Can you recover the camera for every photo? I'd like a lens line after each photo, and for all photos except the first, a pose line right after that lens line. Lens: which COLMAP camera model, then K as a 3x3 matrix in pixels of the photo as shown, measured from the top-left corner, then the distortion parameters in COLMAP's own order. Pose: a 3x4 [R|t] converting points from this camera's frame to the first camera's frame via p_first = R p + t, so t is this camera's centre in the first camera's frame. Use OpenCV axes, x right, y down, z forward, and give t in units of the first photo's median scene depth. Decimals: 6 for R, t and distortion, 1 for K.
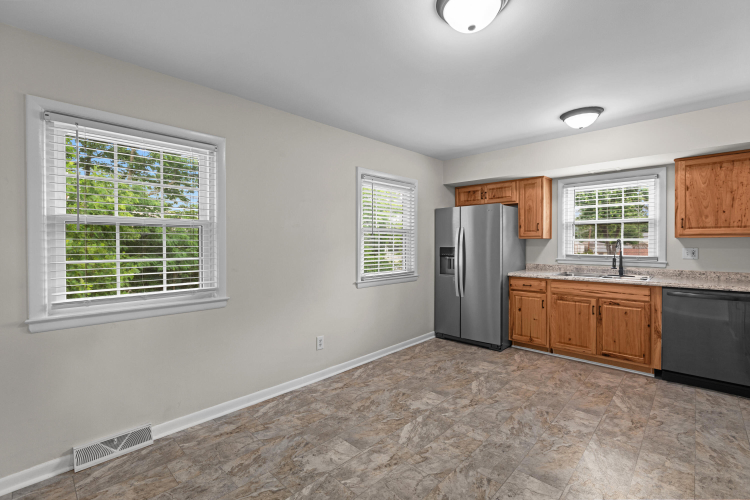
lens RADIAL K [[335.2, 0, 375.0], [0, 335.2, 250.0], [0, 0, 1]] dist [-0.012260, 0.000032]
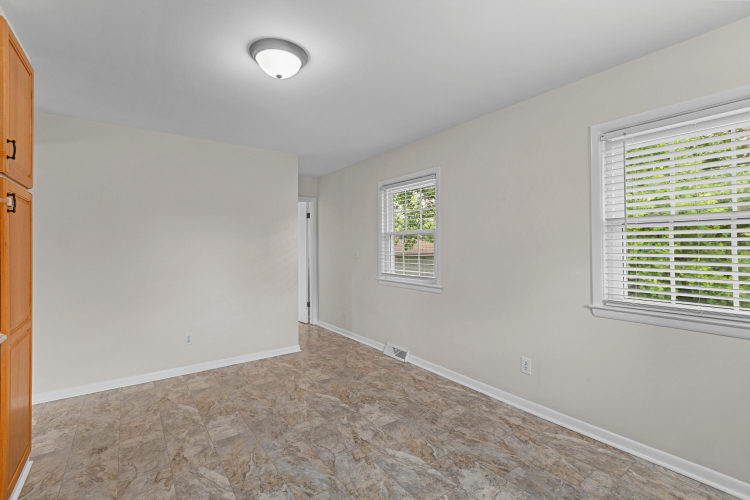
lens RADIAL K [[346.4, 0, 375.5], [0, 346.4, 234.7], [0, 0, 1]] dist [0.040471, -0.032086]
pose [[-0.185068, -0.025486, -0.982395, 1.076914], [-0.013150, 0.999638, -0.023456, -0.029468], [0.982638, 0.008578, -0.185336, 1.115853]]
